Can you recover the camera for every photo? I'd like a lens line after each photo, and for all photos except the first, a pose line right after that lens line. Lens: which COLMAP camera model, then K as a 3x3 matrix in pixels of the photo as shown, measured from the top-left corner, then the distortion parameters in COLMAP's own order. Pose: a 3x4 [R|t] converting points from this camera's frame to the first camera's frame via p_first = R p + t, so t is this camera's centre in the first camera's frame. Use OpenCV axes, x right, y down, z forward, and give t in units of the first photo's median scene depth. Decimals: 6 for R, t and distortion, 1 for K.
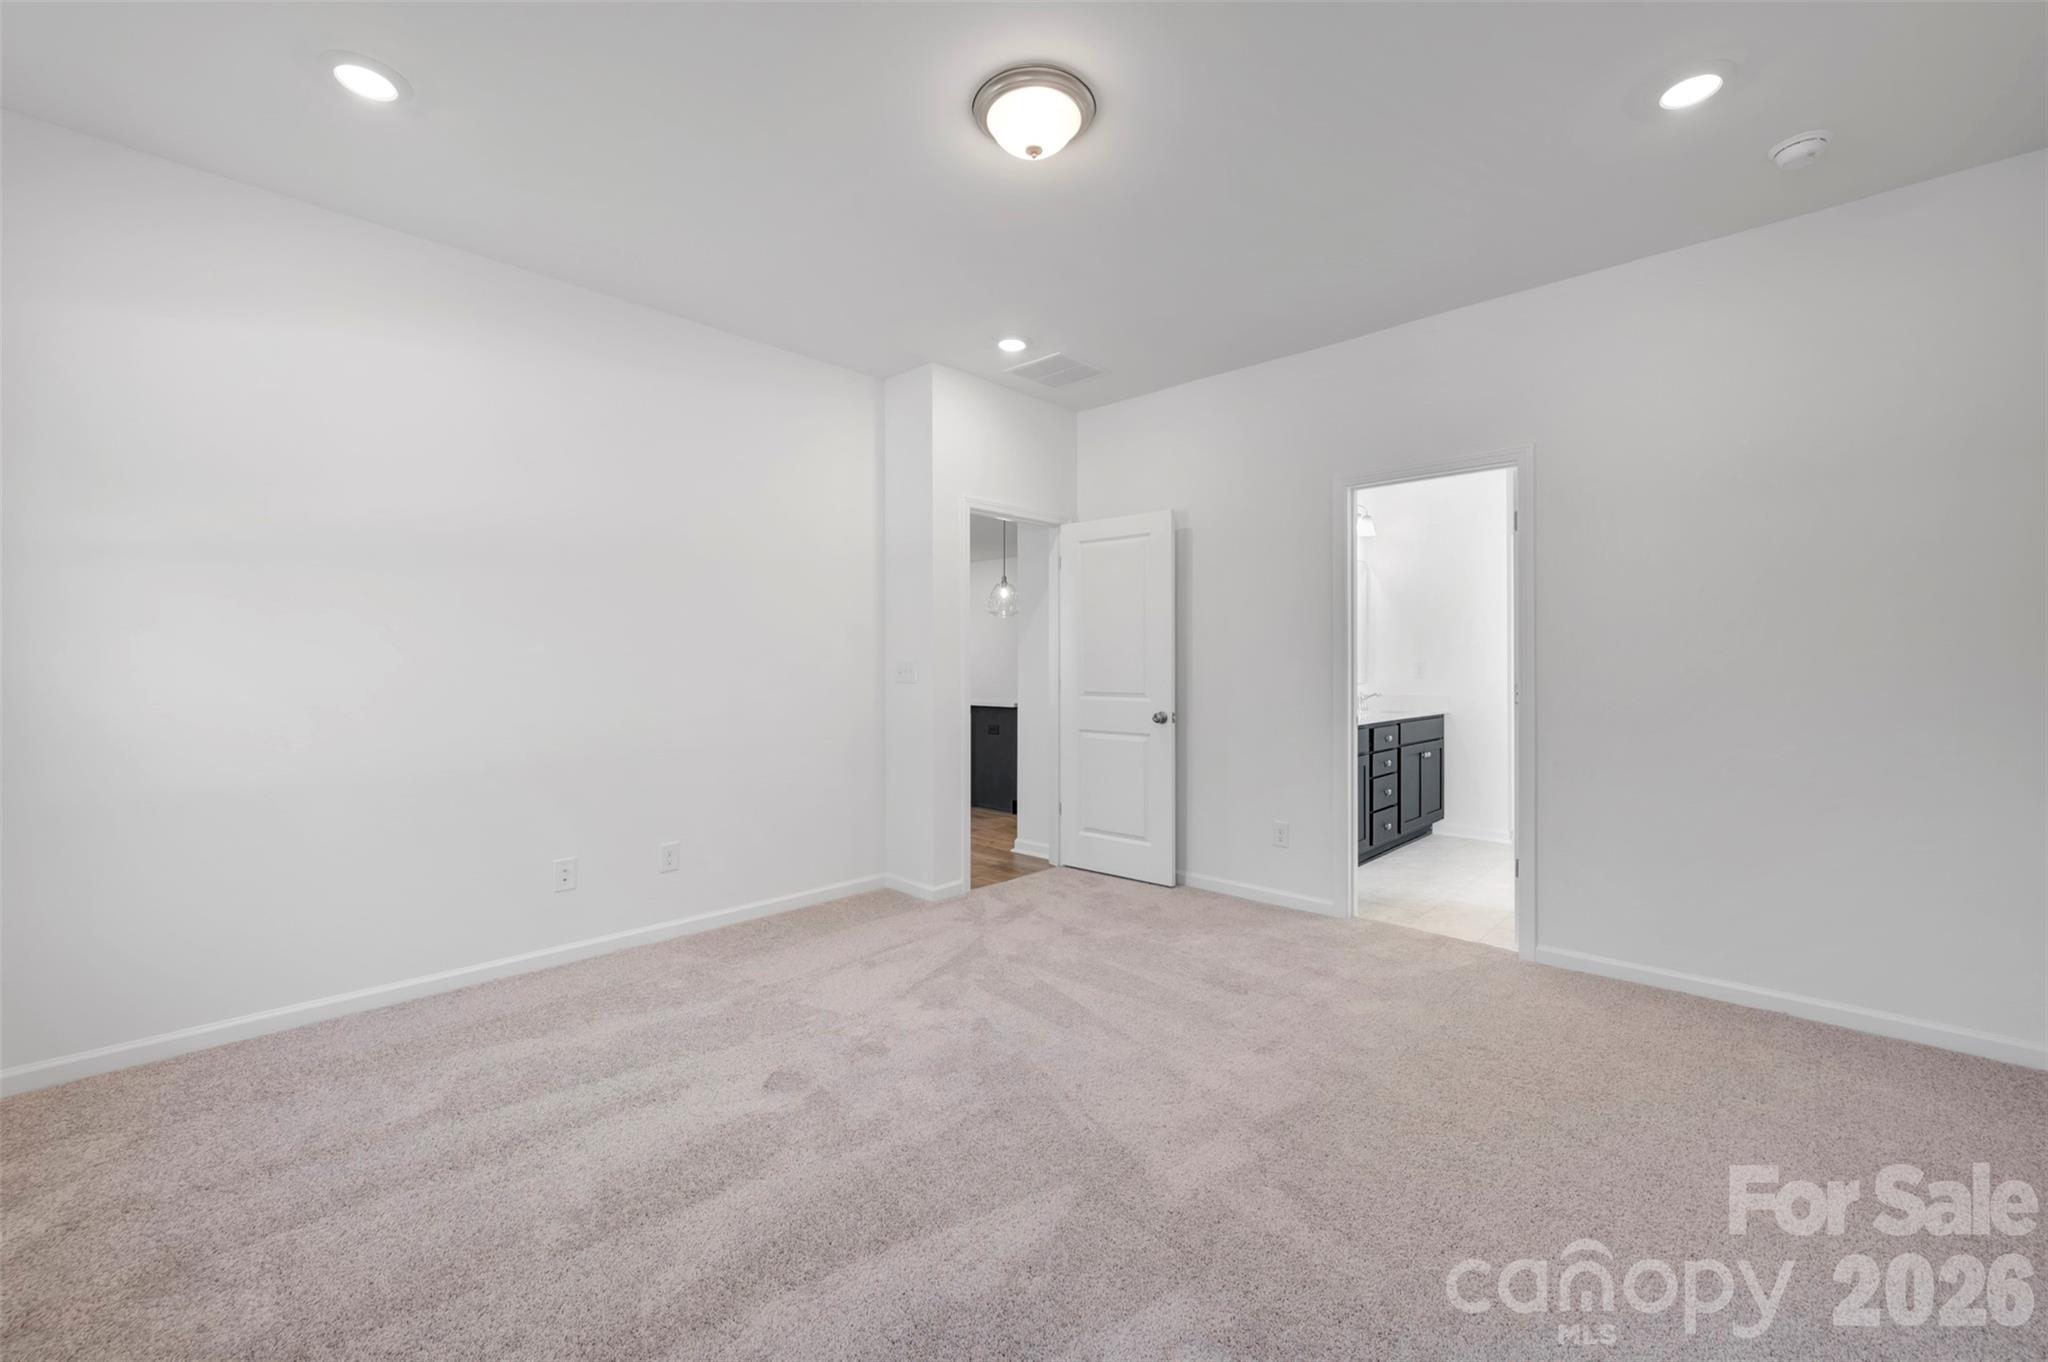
lens RADIAL K [[816.7, 0, 1035.3], [0, 816.7, 673.5], [0, 0, 1]] dist [-0.002969, 0.000588]
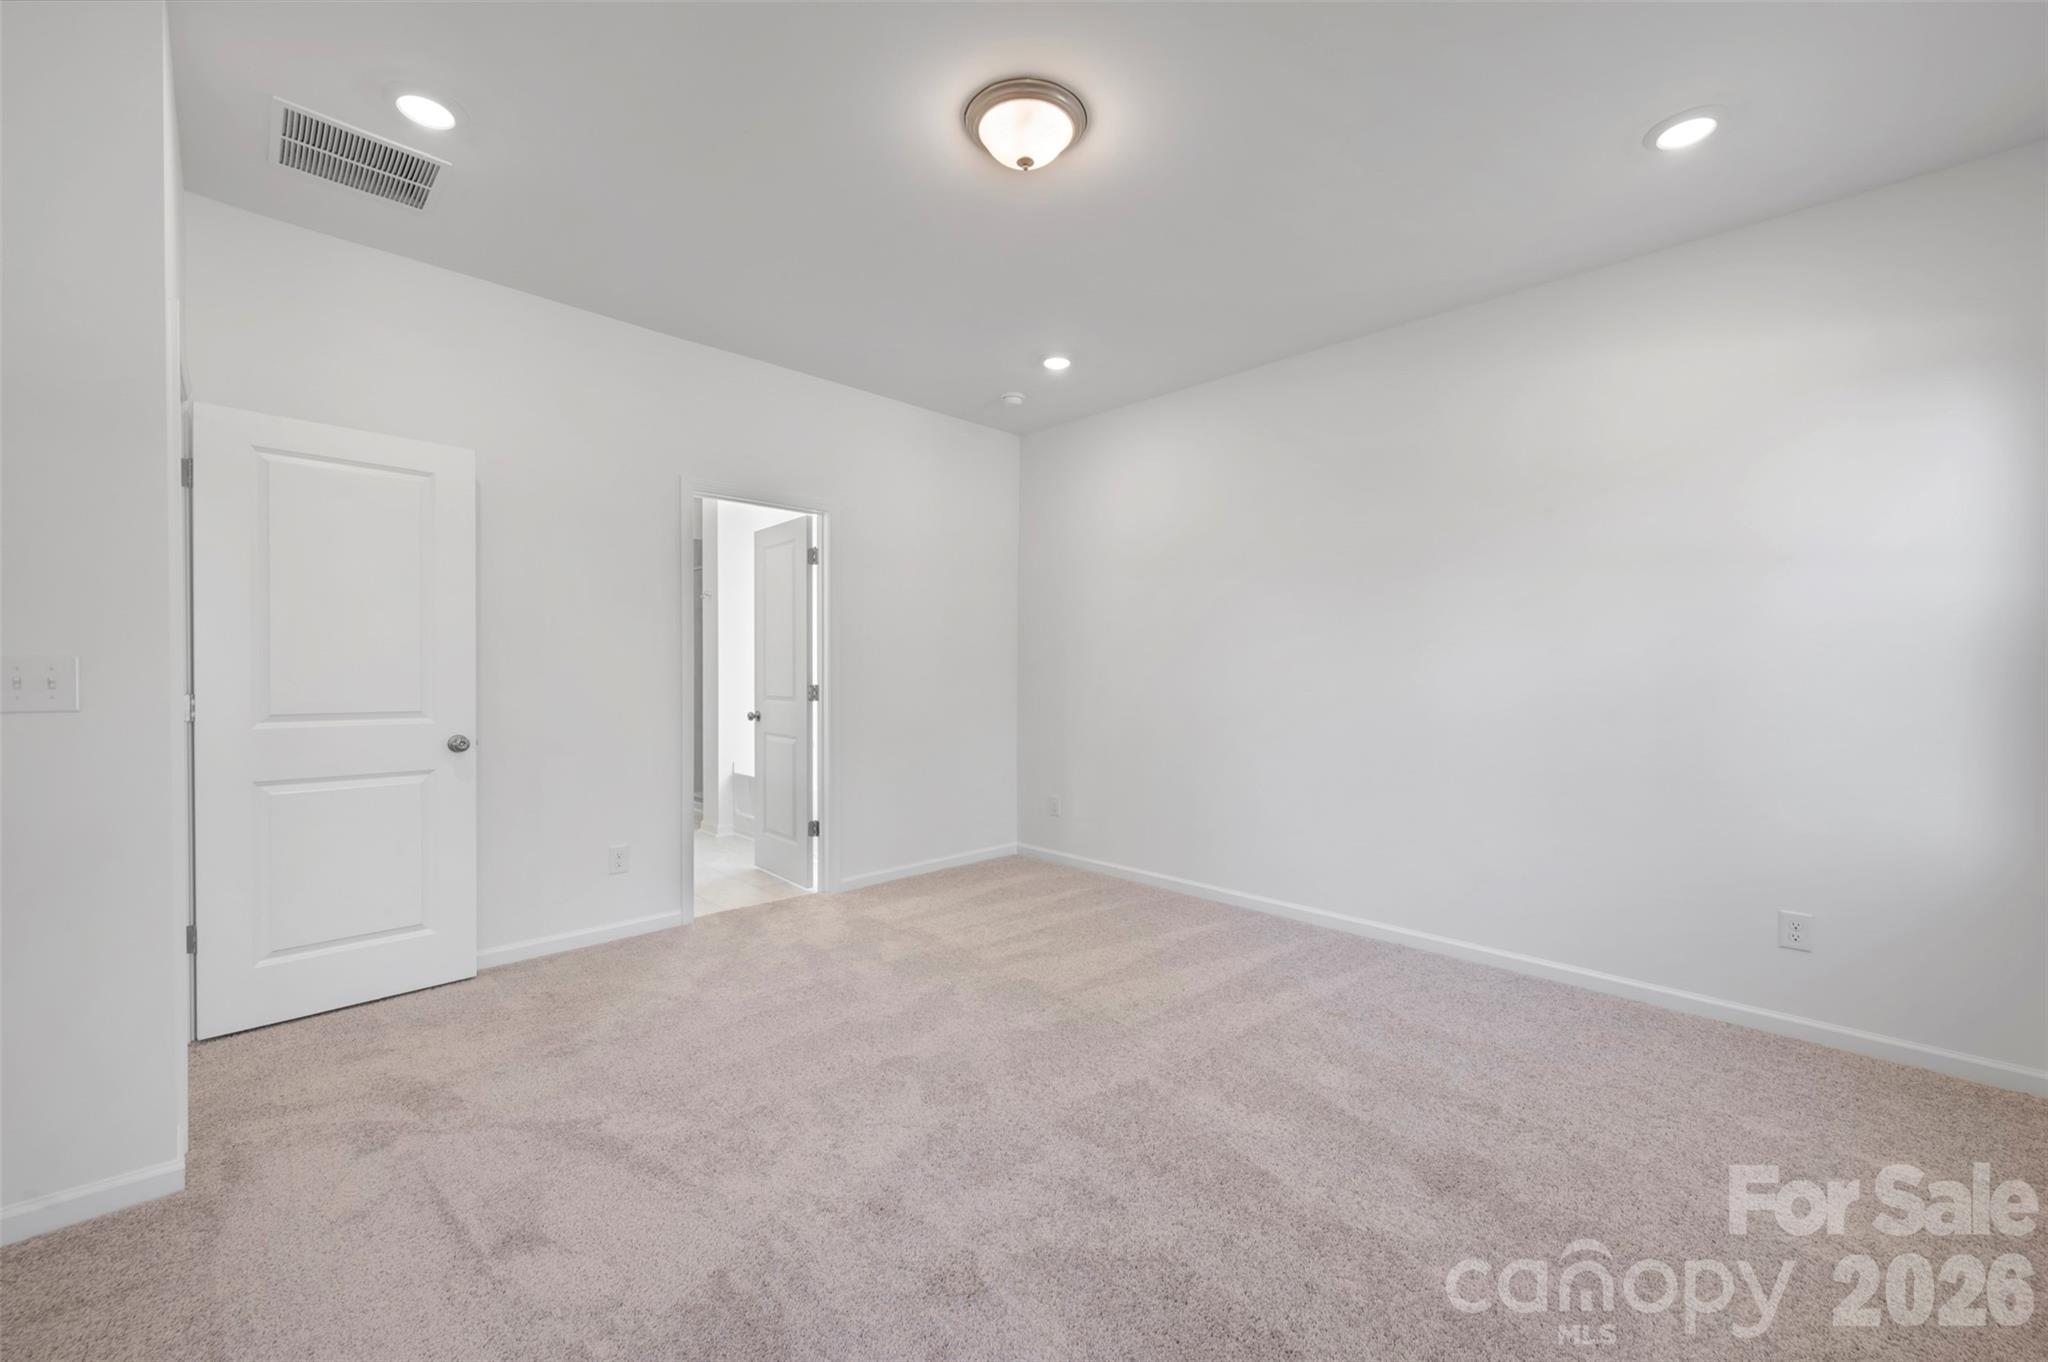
lens RADIAL K [[816.7, 0, 1029.3], [0, 816.7, 681.4], [0, 0, 1]] dist [-0.002969, 0.000588]
pose [[0.034652, -0.017288, 0.999250, -0.582111], [0.002048, 0.999849, 0.017228, -0.011588], [-0.999397, 0.001450, 0.034682, 0.534587]]
